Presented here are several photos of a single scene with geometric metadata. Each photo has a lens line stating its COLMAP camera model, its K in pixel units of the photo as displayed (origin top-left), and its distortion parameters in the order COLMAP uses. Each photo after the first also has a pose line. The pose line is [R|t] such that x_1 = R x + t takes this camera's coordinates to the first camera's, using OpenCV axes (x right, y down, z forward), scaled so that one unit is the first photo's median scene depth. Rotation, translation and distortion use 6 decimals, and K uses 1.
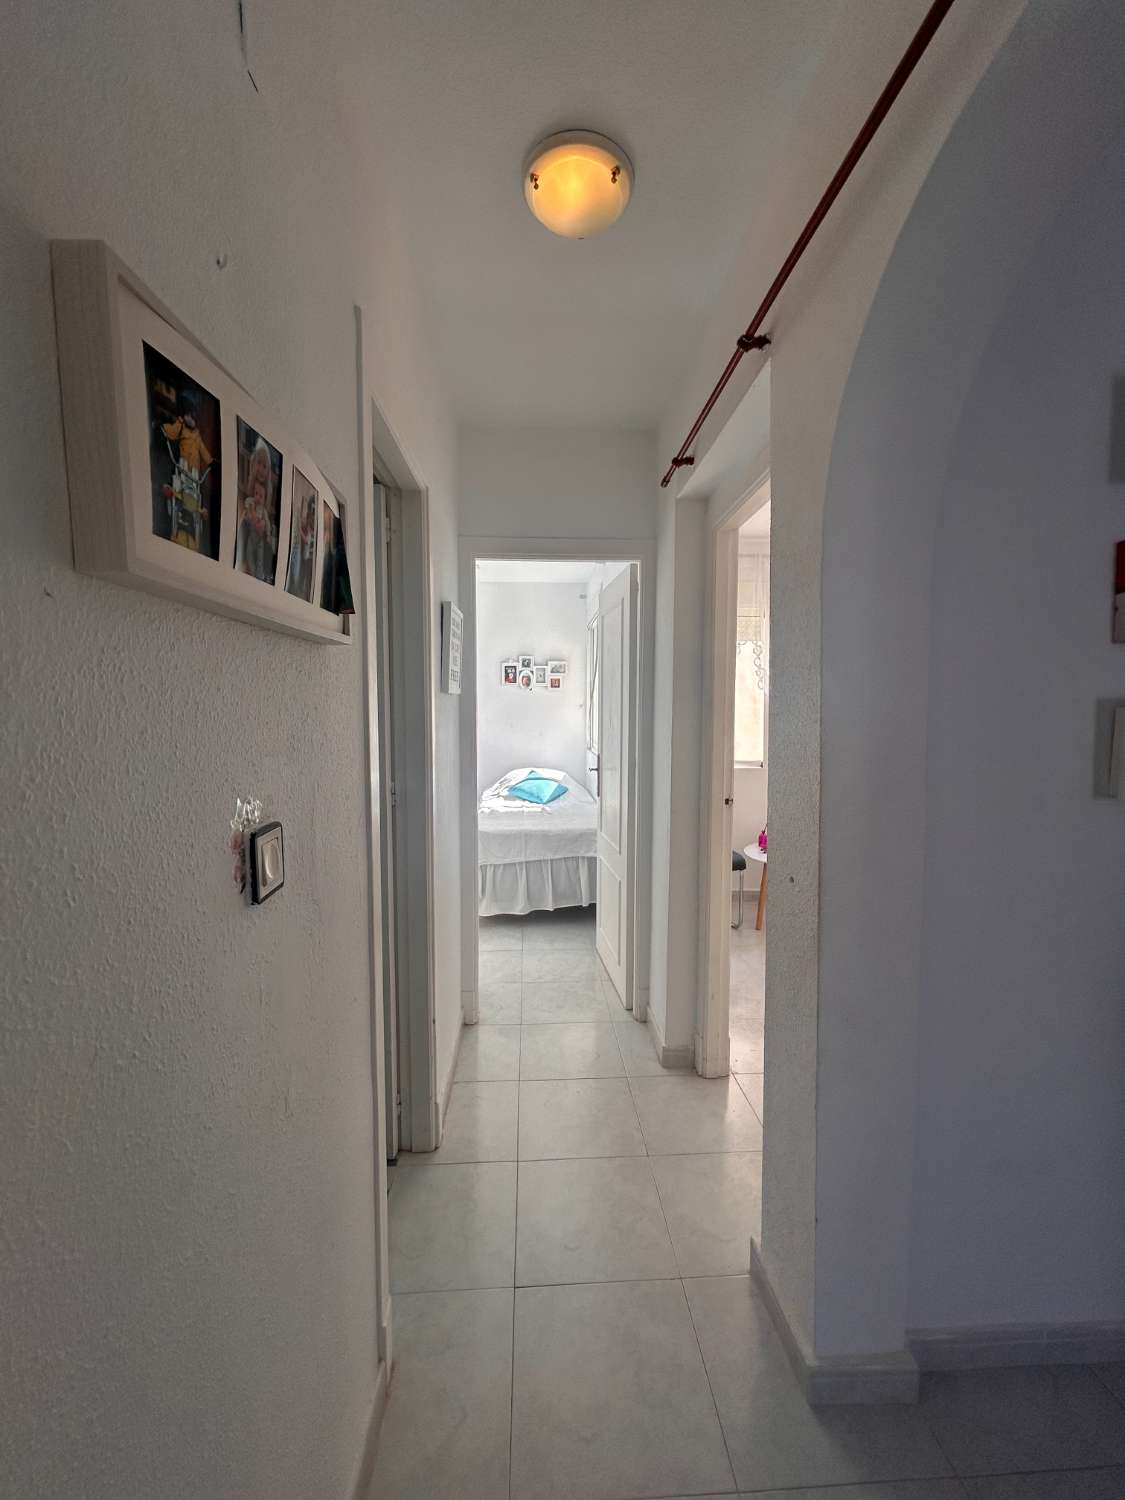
lens RADIAL K [[607.0, 0, 562.5], [0, 607.0, 750.0], [0, 0, 1]] dist [0.001406, 0.000296]
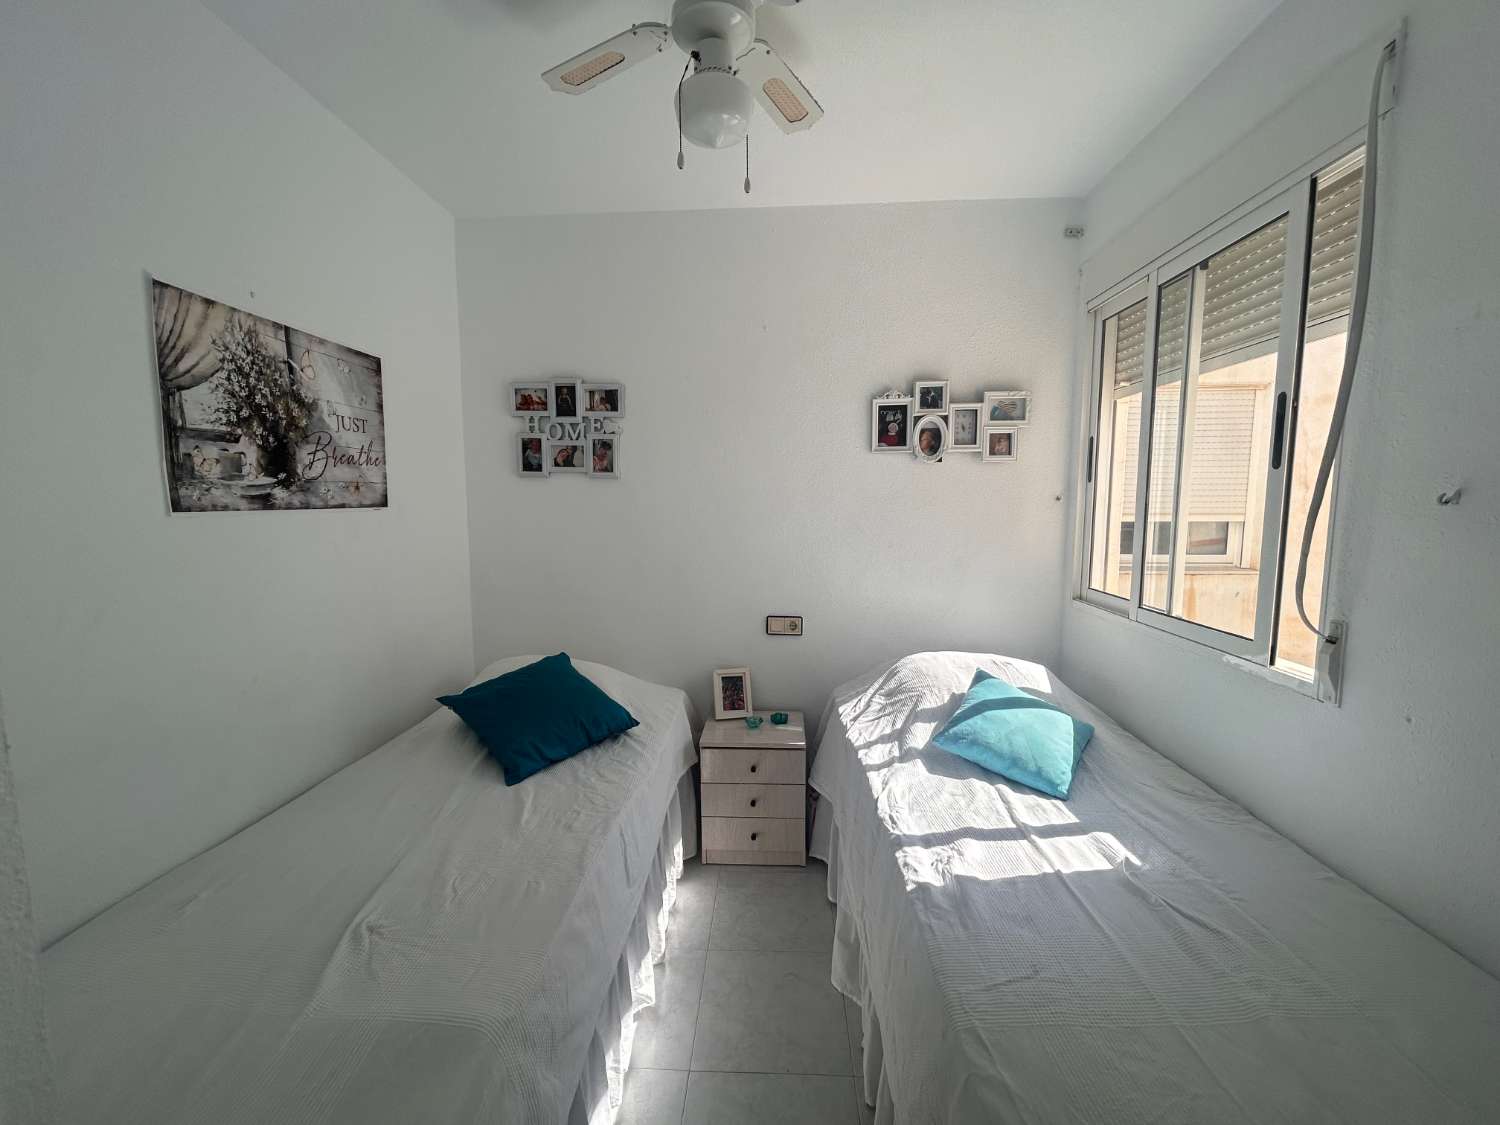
lens RADIAL K [[607.0, 0, 752.9], [0, 607.0, 558.4], [0, 0, 1]] dist [0.001406, 0.000296]
pose [[0.994855, 0.003797, -0.101234, -0.140373], [-0.001063, 0.999634, 0.027049, -0.042273], [0.101300, -0.026802, 0.994495, 0.562993]]
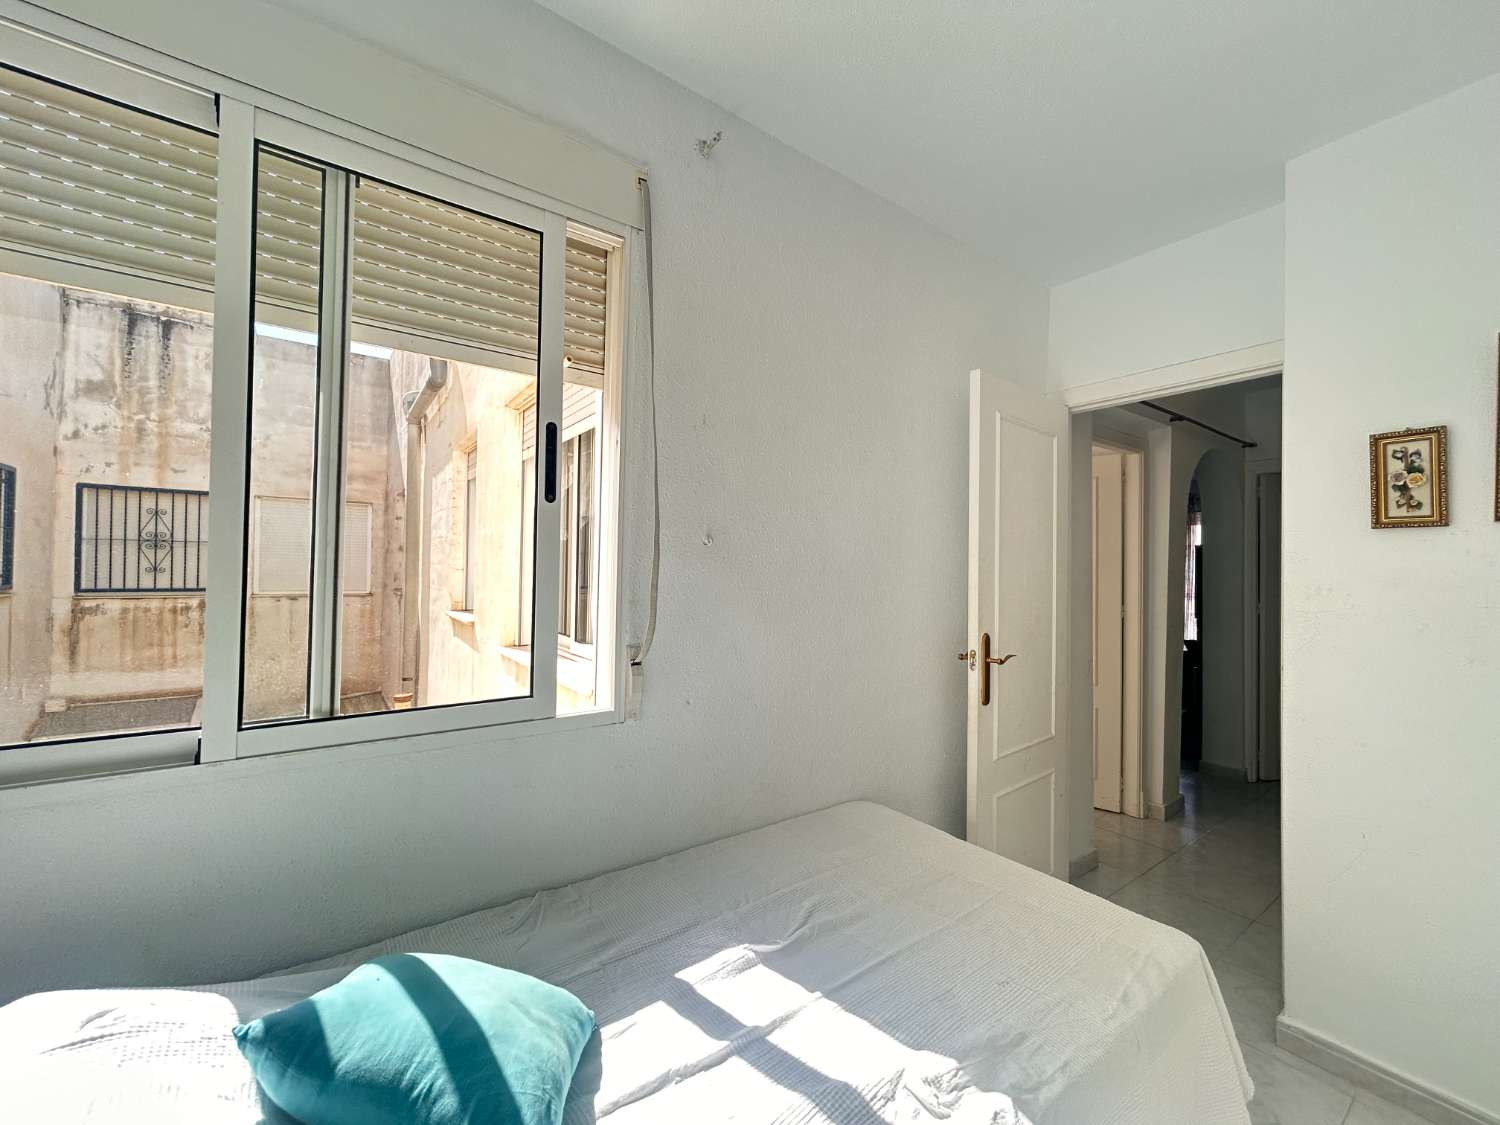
lens RADIAL K [[602.9, 0, 751.6], [0, 602.9, 557.4], [0, 0, 1]] dist [0.001756, 0.000152]
pose [[-0.533136, 0.005994, 0.846008, -0.189039], [0.046511, 0.998670, 0.022235, -0.053111], [-0.844750, 0.051203, -0.532706, 0.898603]]
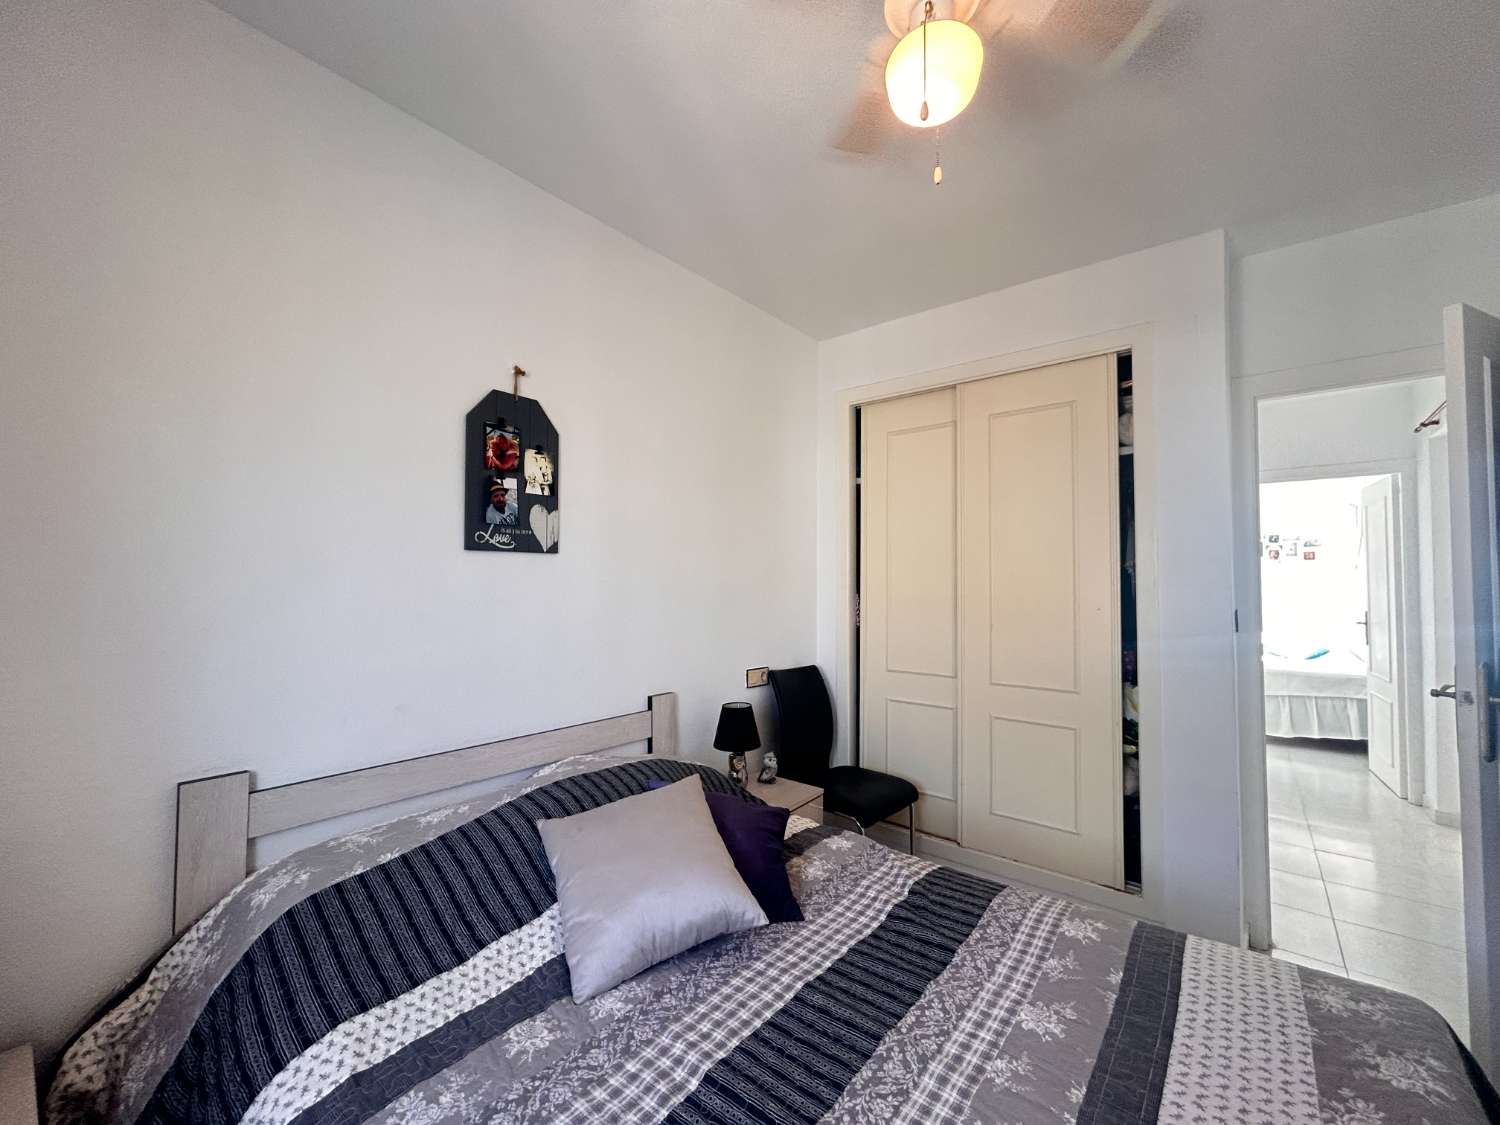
lens RADIAL K [[607.0, 0, 752.9], [0, 607.0, 558.4], [0, 0, 1]] dist [0.001406, 0.000296]
pose [[0.742624, -0.019554, -0.669423, -0.023306], [-0.055875, 0.994279, -0.091029, 0.049634], [0.667373, 0.105005, 0.737283, -0.473677]]
